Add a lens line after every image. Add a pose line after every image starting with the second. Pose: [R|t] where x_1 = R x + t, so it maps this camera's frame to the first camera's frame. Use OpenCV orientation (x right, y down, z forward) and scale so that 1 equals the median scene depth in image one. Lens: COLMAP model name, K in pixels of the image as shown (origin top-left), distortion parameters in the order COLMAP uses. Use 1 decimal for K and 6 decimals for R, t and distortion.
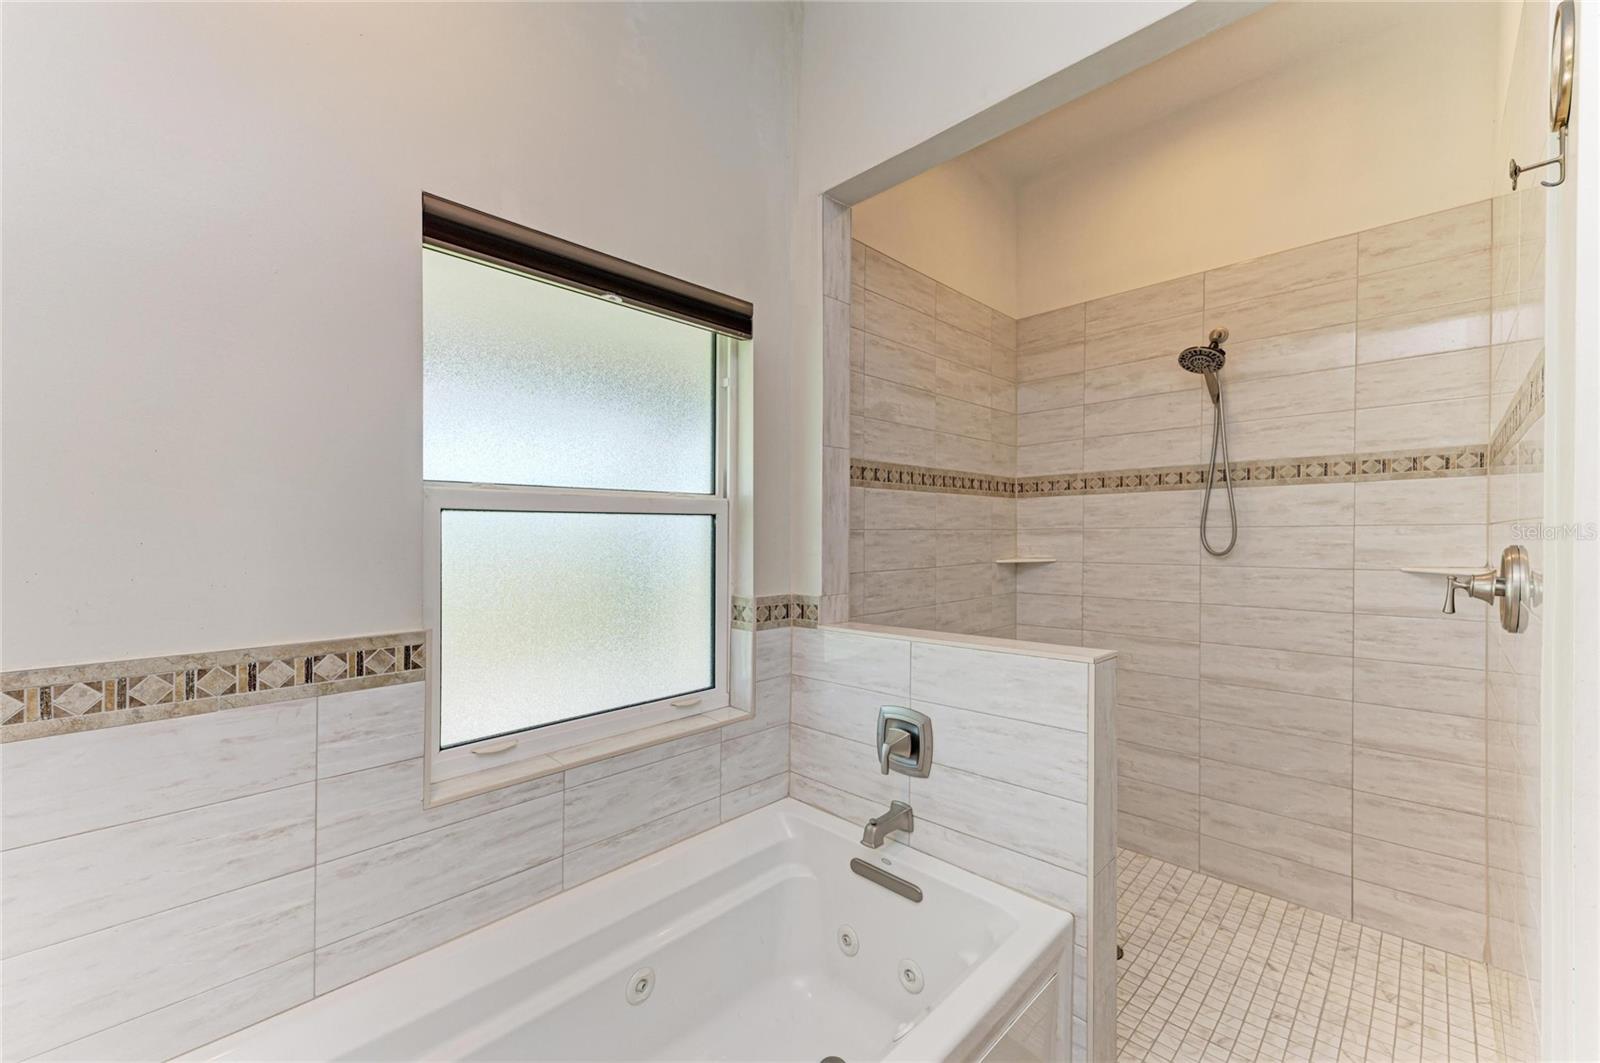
lens RADIAL K [[635.2, 0, 814.3], [0, 635.2, 523.1], [0, 0, 1]] dist [0.010743, -0.001316]
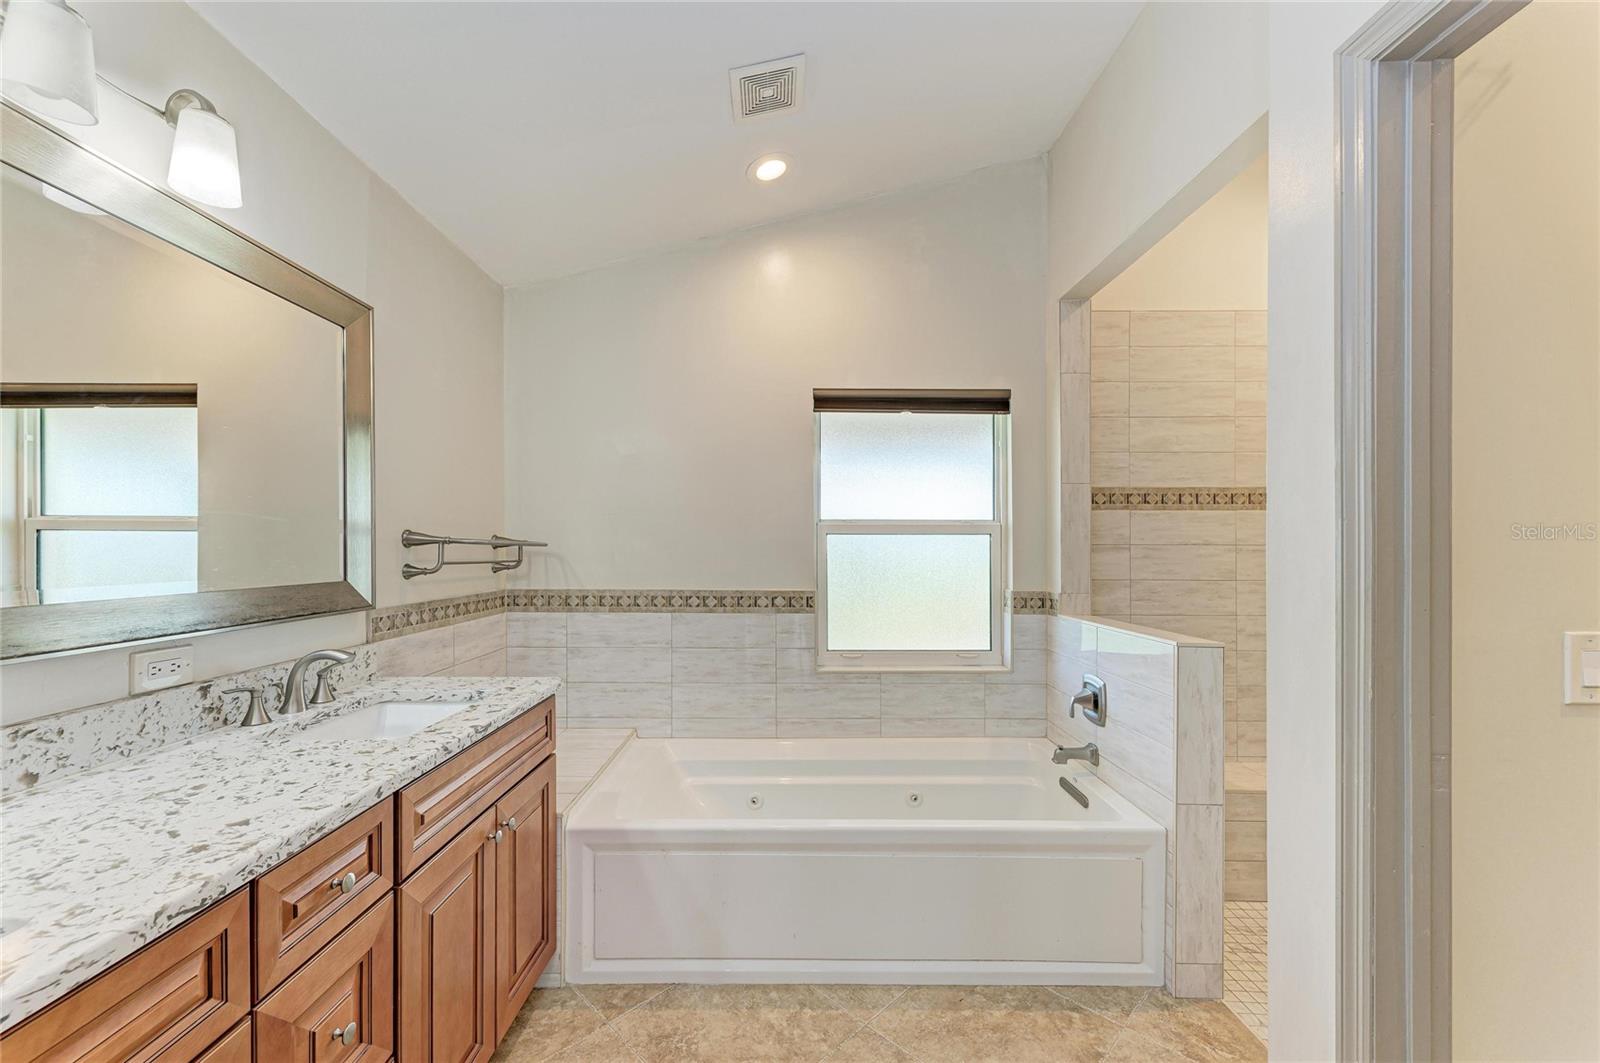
lens RADIAL K [[635.2, 0, 792.8], [0, 635.2, 540.6], [0, 0, 1]] dist [0.010743, -0.001316]
pose [[0.688406, -0.001273, -0.725324, 0.630515], [0.005163, 0.999982, 0.003146, -0.005955], [0.725307, -0.005911, 0.688400, -0.376115]]
